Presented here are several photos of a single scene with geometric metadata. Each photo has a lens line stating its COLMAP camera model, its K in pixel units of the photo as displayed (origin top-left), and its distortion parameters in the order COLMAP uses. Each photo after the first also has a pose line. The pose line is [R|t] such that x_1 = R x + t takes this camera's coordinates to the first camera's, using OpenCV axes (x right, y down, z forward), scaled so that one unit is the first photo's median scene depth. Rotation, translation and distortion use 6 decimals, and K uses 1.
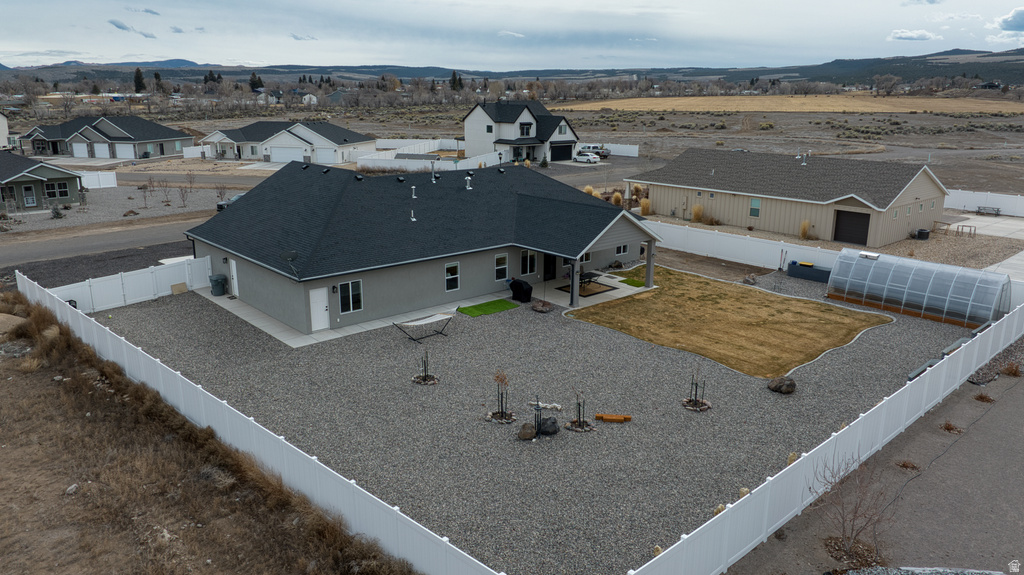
lens RADIAL K [[724.6, 0, 517.6], [0, 724.6, 285.5], [0, 0, 1]] dist [0.012718, -0.047235]
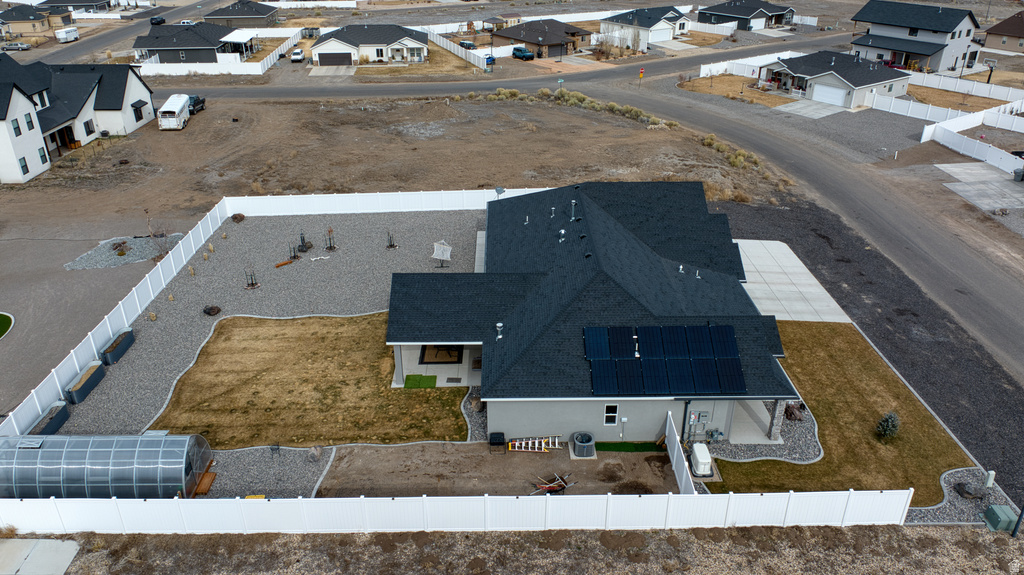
lens RADIAL K [[724.6, 0, 517.6], [0, 724.6, 285.5], [0, 0, 1]] dist [0.012718, -0.047235]
pose [[-0.652749, 0.338574, -0.677707, 0.483048], [-0.204457, 0.782648, 0.587928, -0.481309], [0.729463, 0.522331, -0.441648, 1.057985]]
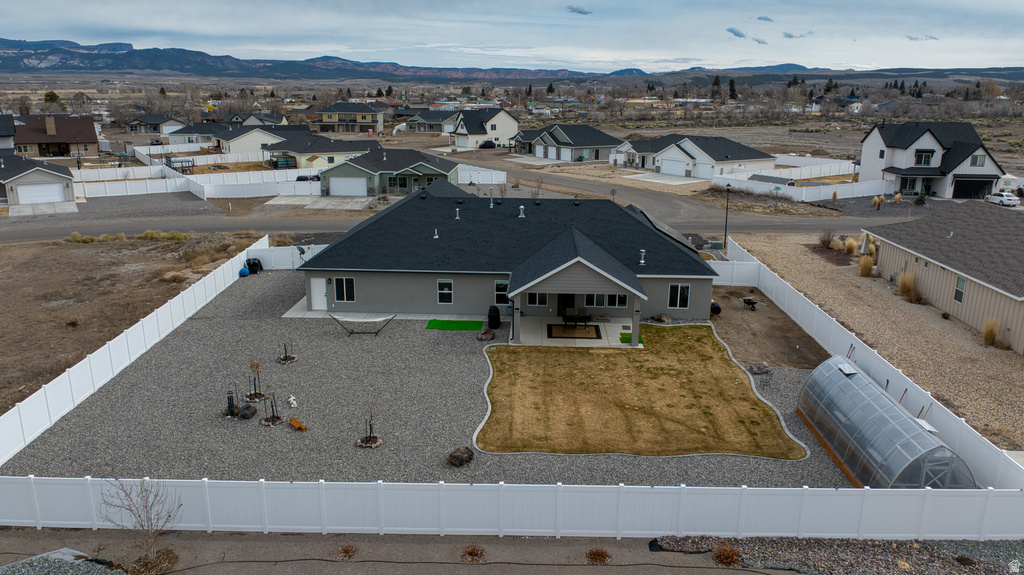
lens RADIAL K [[724.3, 0, 517.1], [0, 724.3, 289.4], [0, 0, 1]] dist [0.023949, -0.049129]
pose [[0.720986, 0.183376, -0.668245, 0.493346], [-0.183672, 0.980429, 0.070875, -0.077065], [0.668164, 0.071638, 0.740557, 0.159545]]
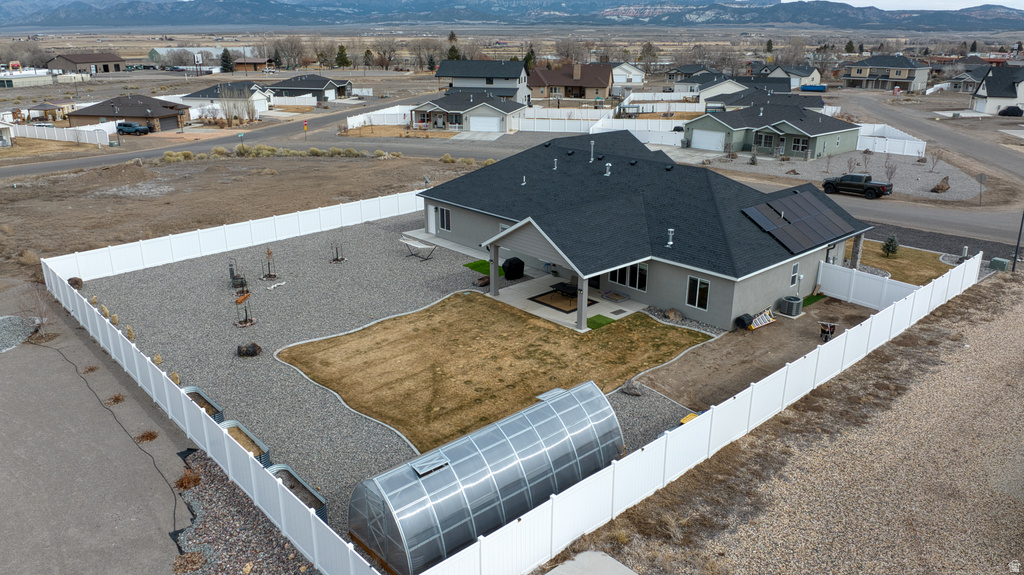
lens RADIAL K [[724.6, 0, 517.6], [0, 724.6, 285.5], [0, 0, 1]] dist [0.012718, -0.047235]
pose [[0.011032, 0.316485, -0.948533, 0.684049], [-0.262234, 0.916306, 0.302682, -0.196563], [0.964941, 0.245399, 0.093102, 0.618165]]
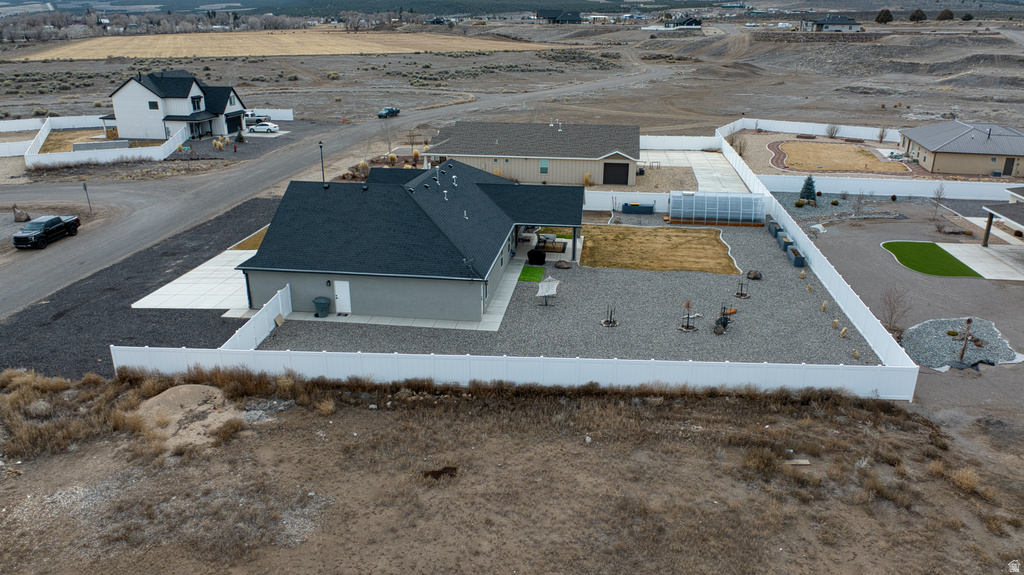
lens RADIAL K [[724.6, 0, 517.6], [0, 724.6, 285.5], [0, 0, 1]] dist [0.012718, -0.047235]
pose [[0.760193, -0.221152, 0.610900, -0.579278], [0.166187, 0.975192, 0.146229, -0.097204], [-0.628083, -0.009639, 0.778087, -0.017494]]
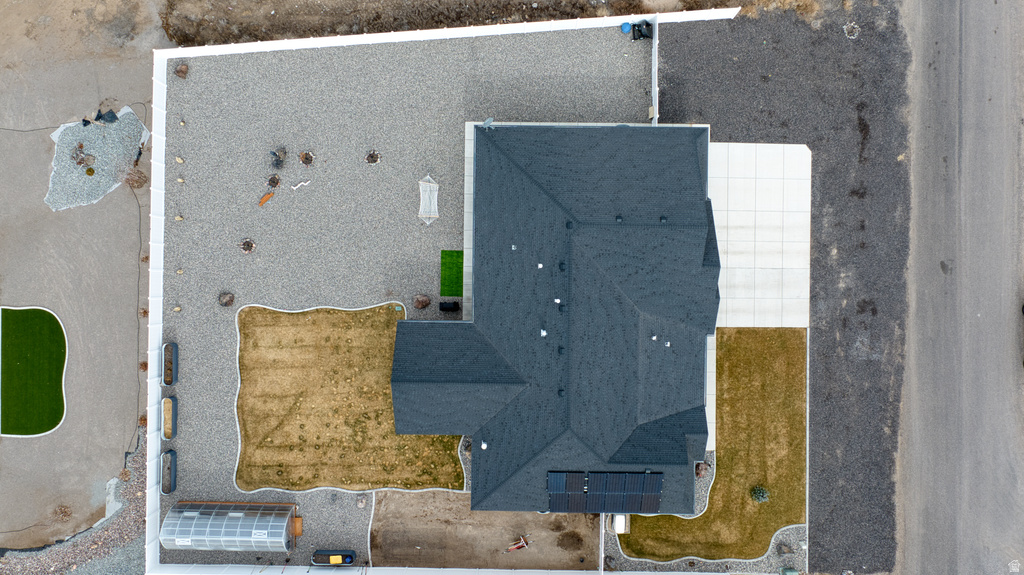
lens RADIAL K [[724.6, 0, 517.6], [0, 724.6, 285.5], [0, 0, 1]] dist [0.012718, -0.047235]
pose [[-0.678497, 0.734602, -0.001521, -0.067708], [-0.186664, -0.170405, 0.967532, -0.824769], [0.710492, 0.656752, 0.252743, 0.502777]]
